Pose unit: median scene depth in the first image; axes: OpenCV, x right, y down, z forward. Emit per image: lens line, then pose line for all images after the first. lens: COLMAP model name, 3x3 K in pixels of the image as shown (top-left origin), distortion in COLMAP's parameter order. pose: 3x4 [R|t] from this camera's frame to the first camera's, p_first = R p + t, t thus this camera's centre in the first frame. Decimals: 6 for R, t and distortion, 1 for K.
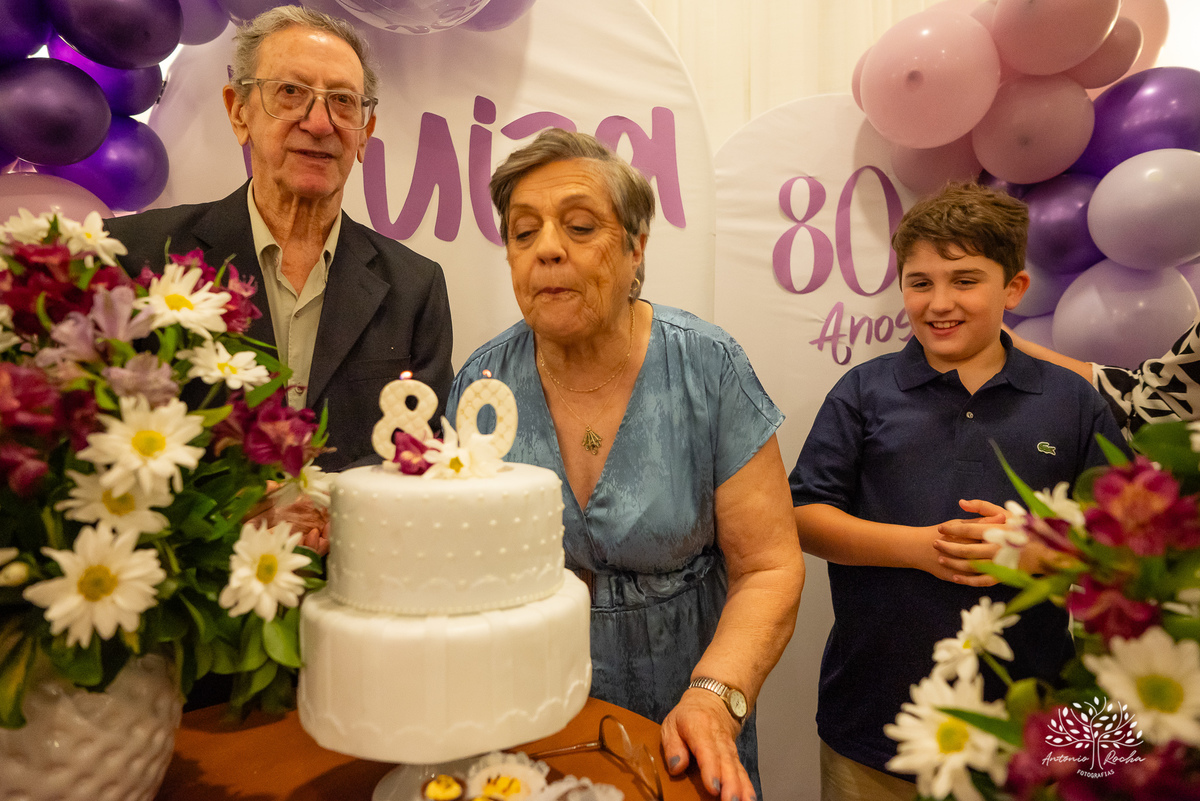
lens RADIAL K [[817.6, 0, 601.2], [0, 817.6, 385.4], [0, 0, 1]] dist [-0.003287, 0.037276]
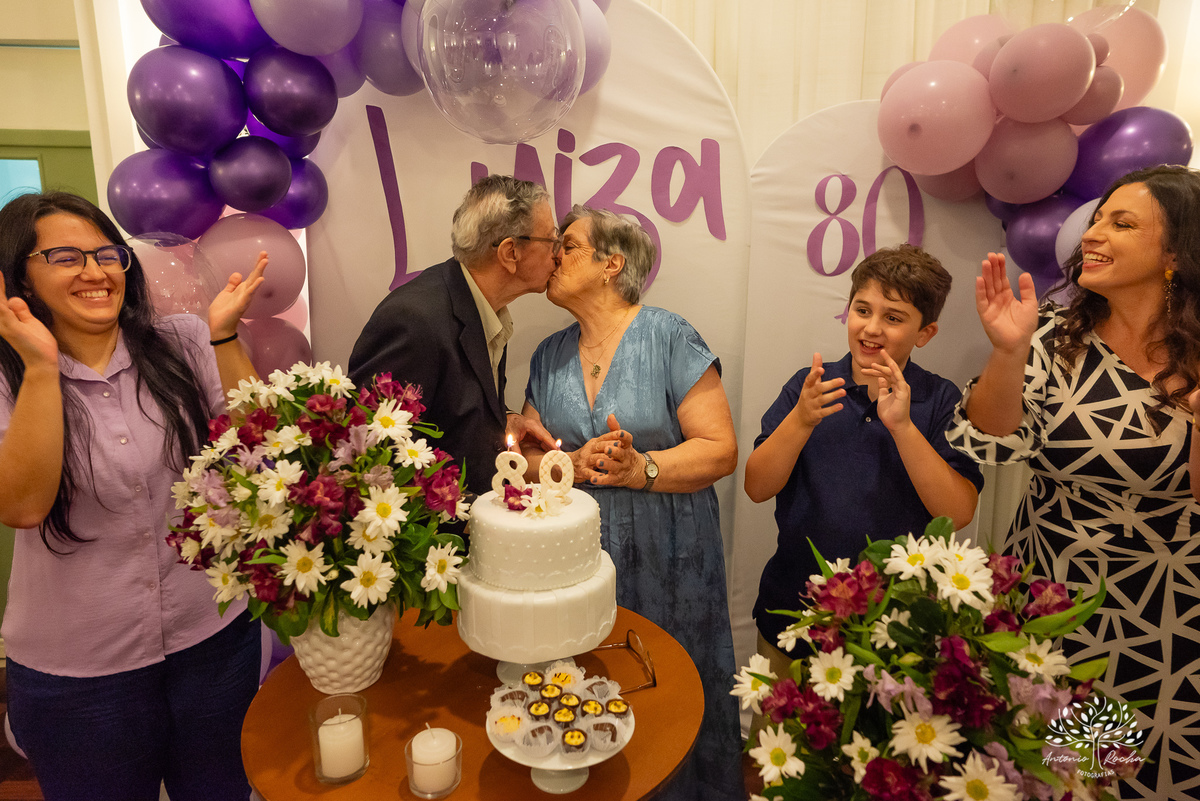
lens RADIAL K [[817.6, 0, 602.1], [0, 817.6, 401.7], [0, 0, 1]] dist [-0.003287, 0.037276]
pose [[0.992474, 0.025882, -0.119690, 0.157341], [-0.000315, 0.977946, 0.208856, -0.467552], [0.122456, -0.207246, 0.970594, -0.624227]]
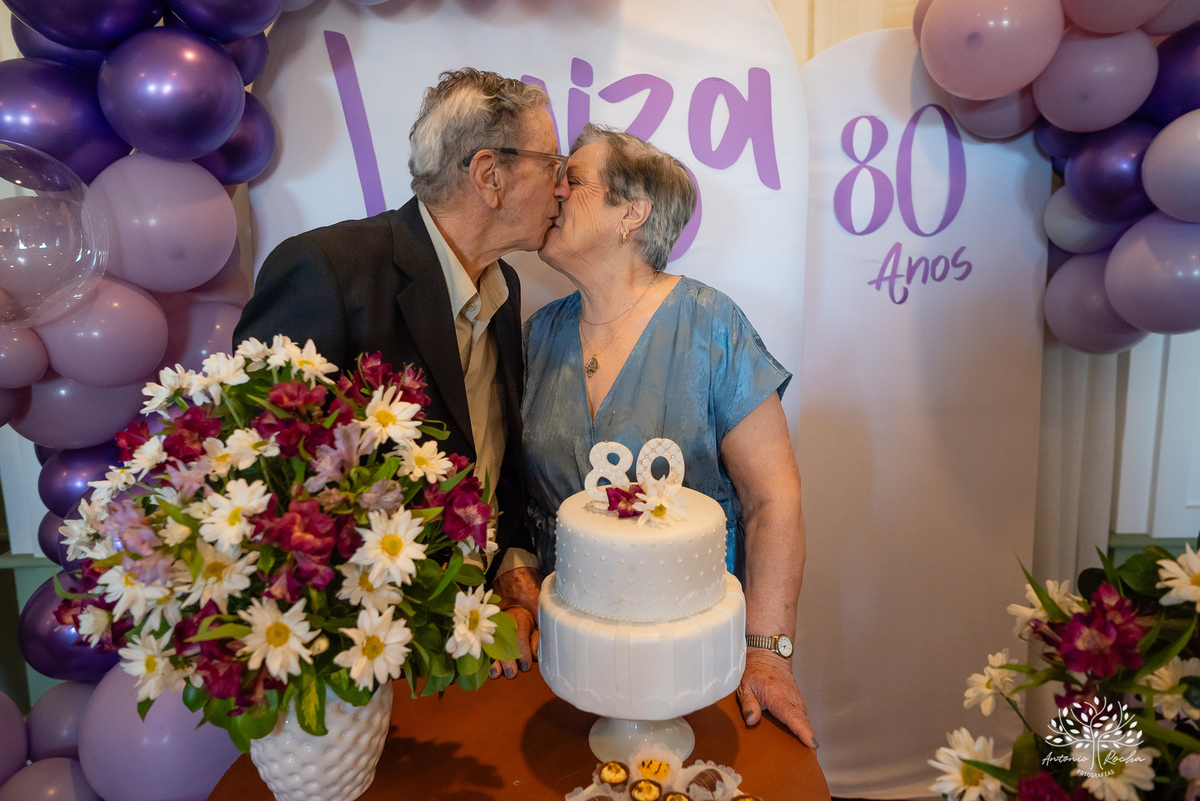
lens RADIAL K [[878.8, 0, 616.4], [0, 878.8, 372.7], [0, 0, 1]] dist [-0.003837, 0.045330]
pose [[0.999622, -0.020050, -0.018805, -0.111721], [0.023009, 0.984606, 0.173269, -0.357349], [0.015041, -0.173636, 0.984695, -0.303508]]
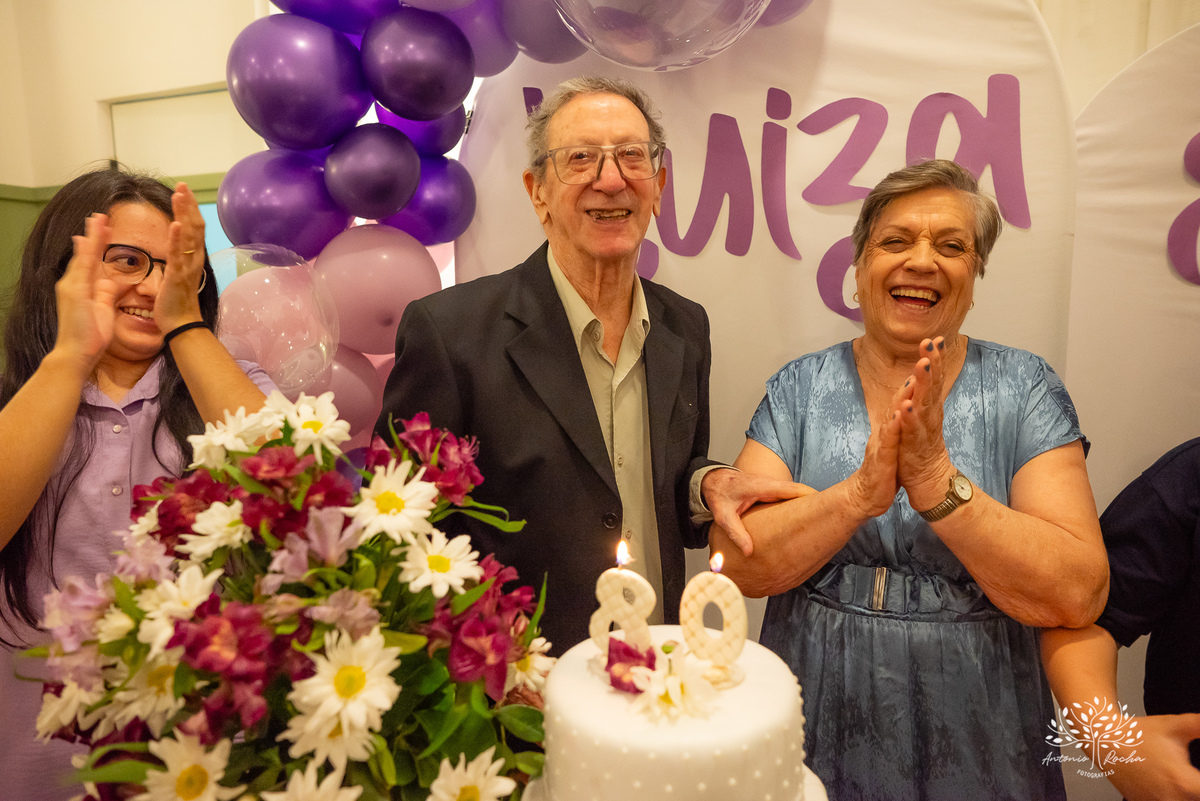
lens RADIAL K [[817.6, 0, 604.3], [0, 817.6, 381.4], [0, 0, 1]] dist [-0.003287, 0.037276]
pose [[0.916812, 0.017310, -0.398943, 0.094477], [0.025971, 0.994360, 0.102829, -0.300762], [0.398473, -0.104636, 0.911192, 0.201073]]
